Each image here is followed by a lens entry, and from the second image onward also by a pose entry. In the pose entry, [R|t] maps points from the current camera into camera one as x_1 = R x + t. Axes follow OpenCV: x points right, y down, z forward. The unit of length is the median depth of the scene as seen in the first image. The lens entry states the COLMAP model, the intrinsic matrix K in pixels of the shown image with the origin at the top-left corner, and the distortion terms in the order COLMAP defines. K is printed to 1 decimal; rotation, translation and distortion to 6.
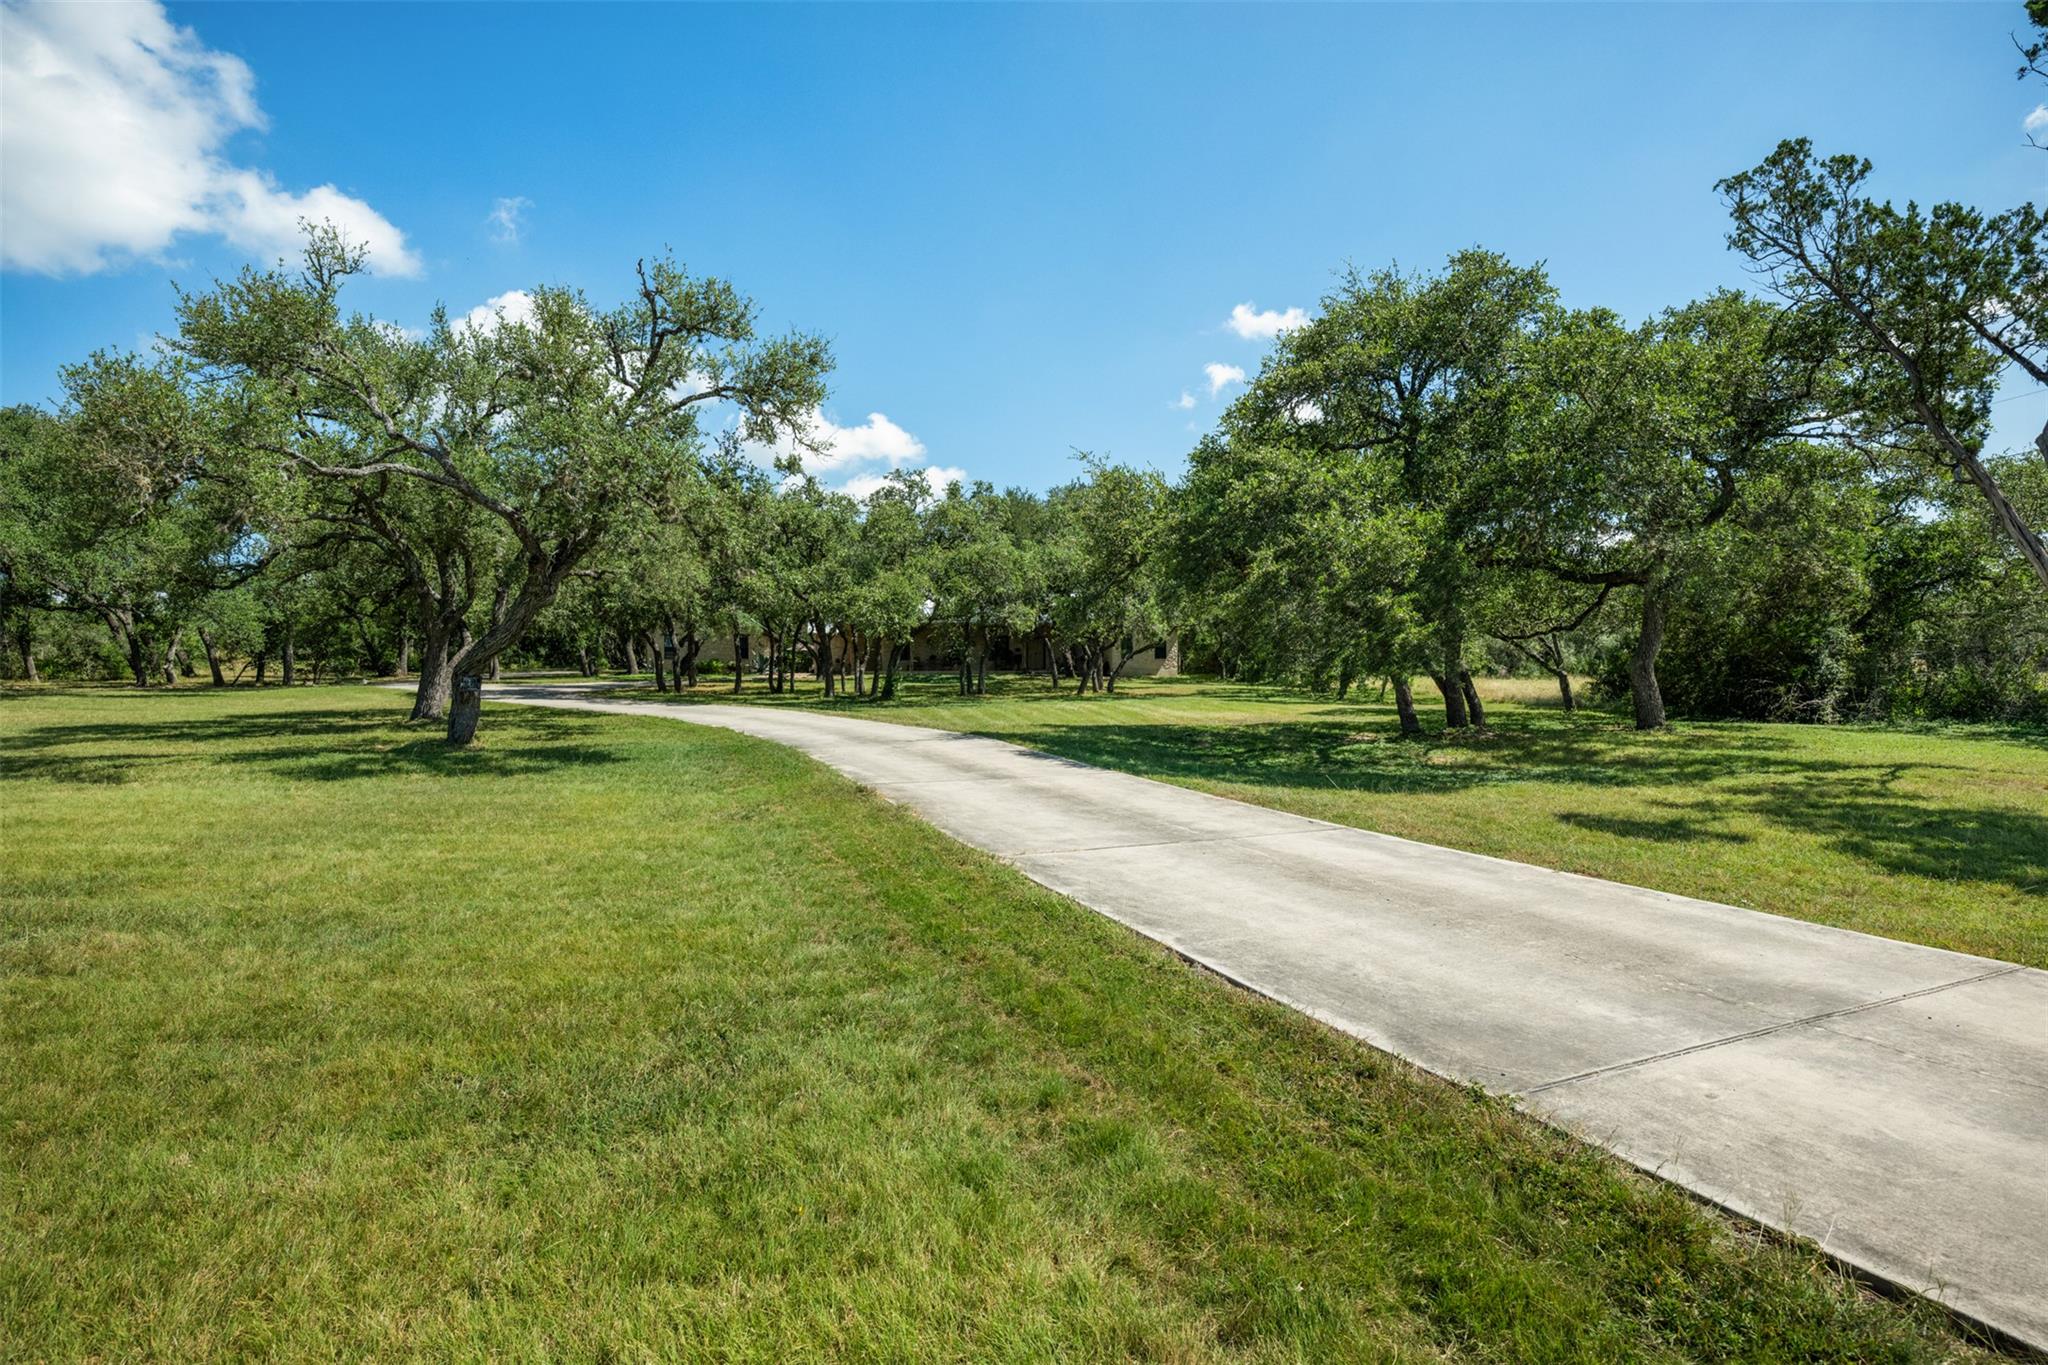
lens RADIAL K [[980.9, 0, 1029.4], [0, 980.9, 681.4], [0, 0, 1]] dist [-0.000402, -0.000555]
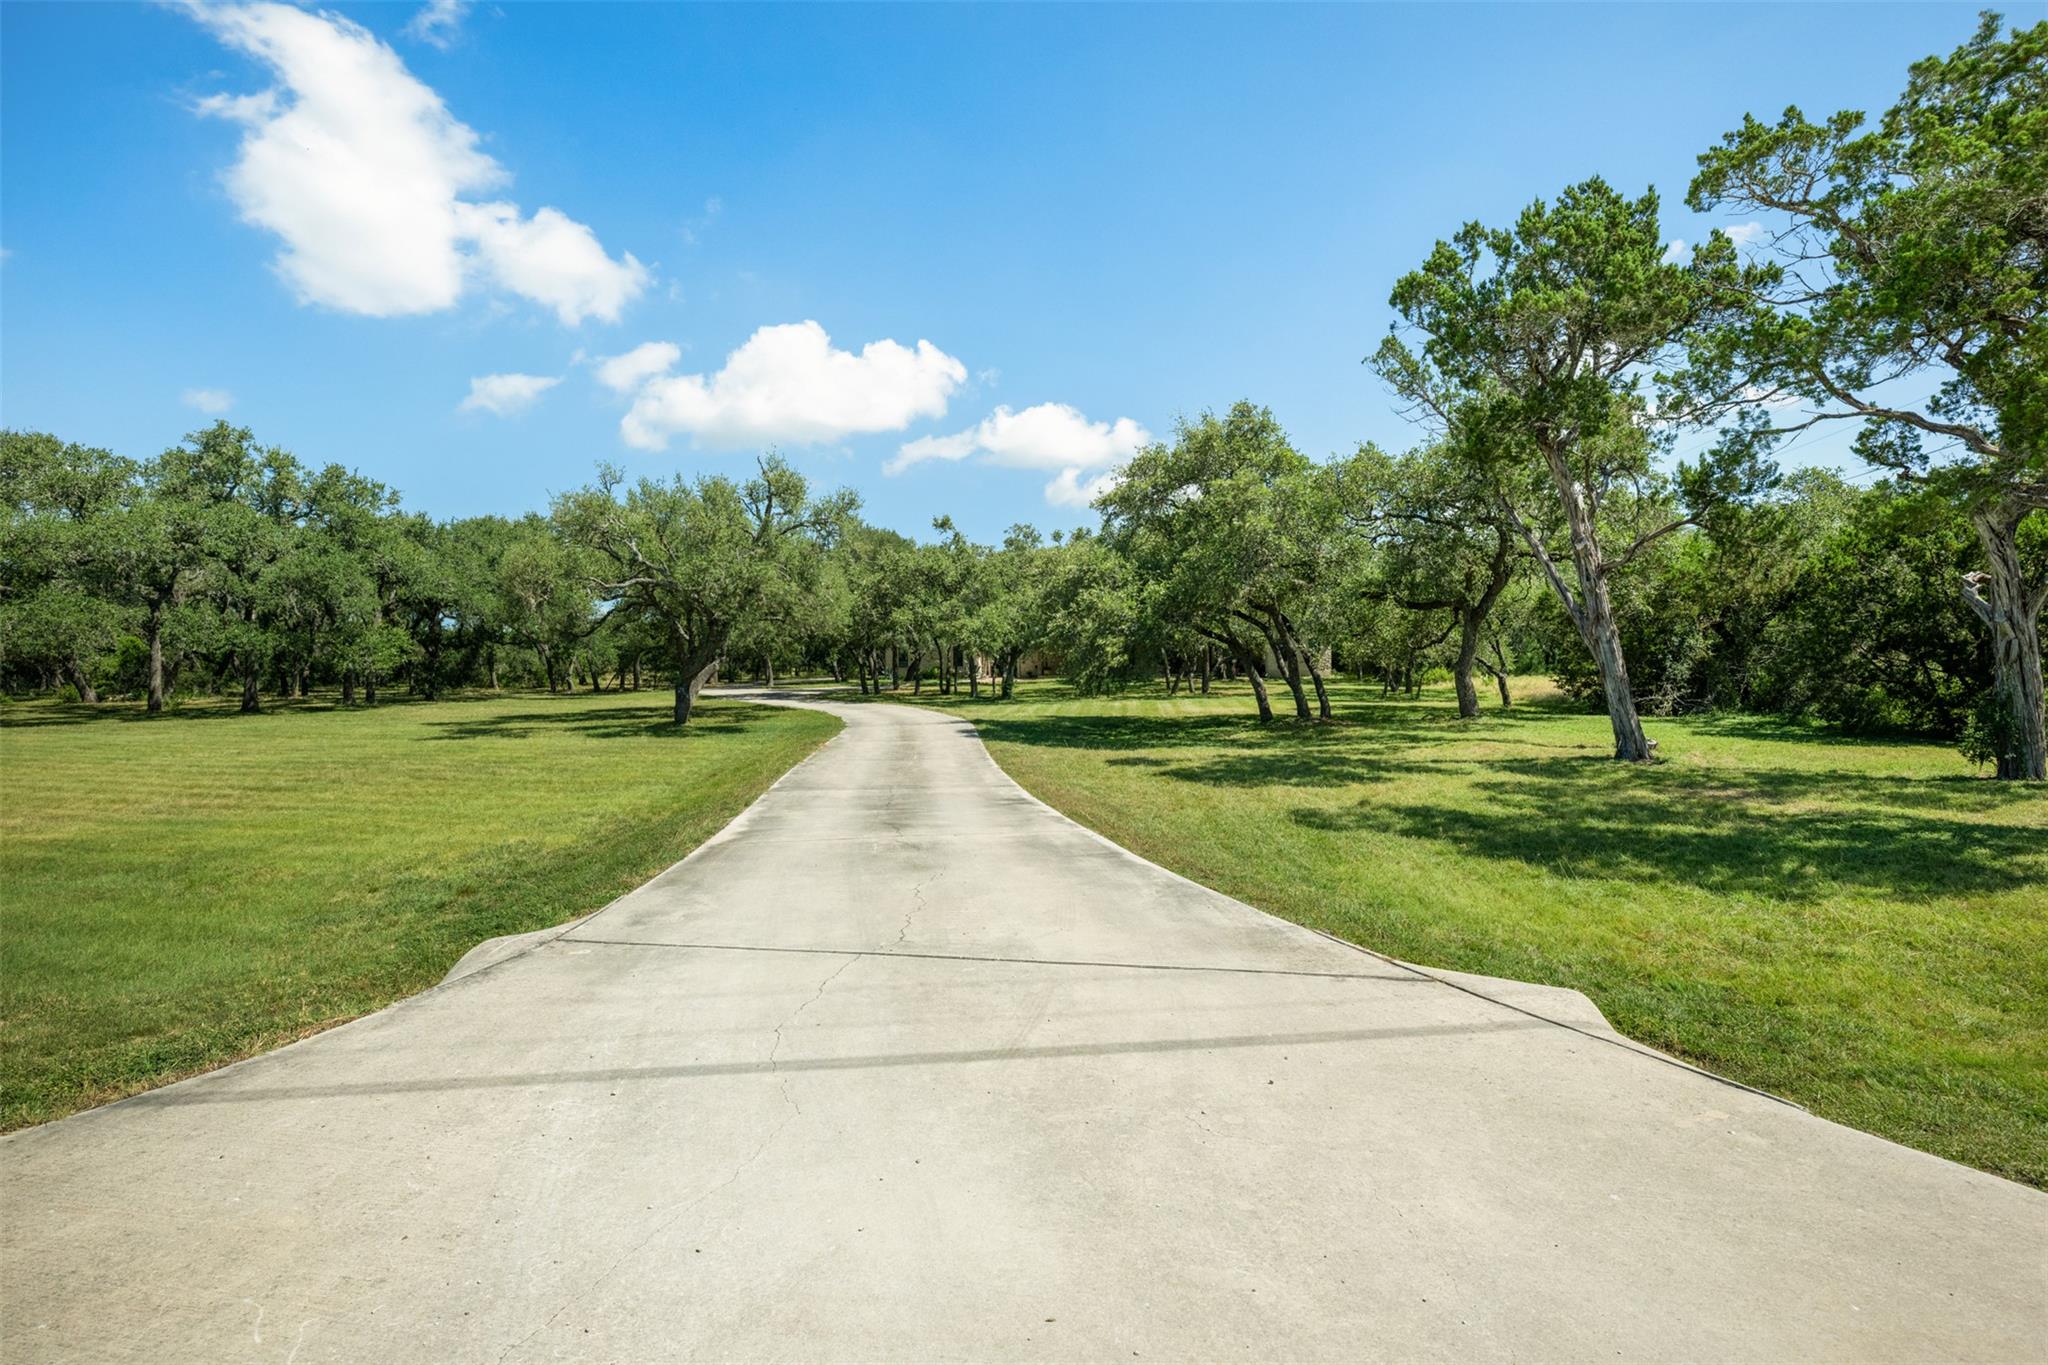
lens RADIAL K [[980.9, 0, 1019.4], [0, 980.9, 684.5], [0, 0, 1]] dist [-0.000402, -0.000555]
pose [[0.954158, -0.008030, -0.299197, 0.222137], [0.008957, 0.999958, 0.001730, -0.002896], [0.299171, -0.004331, 0.954190, -0.215972]]
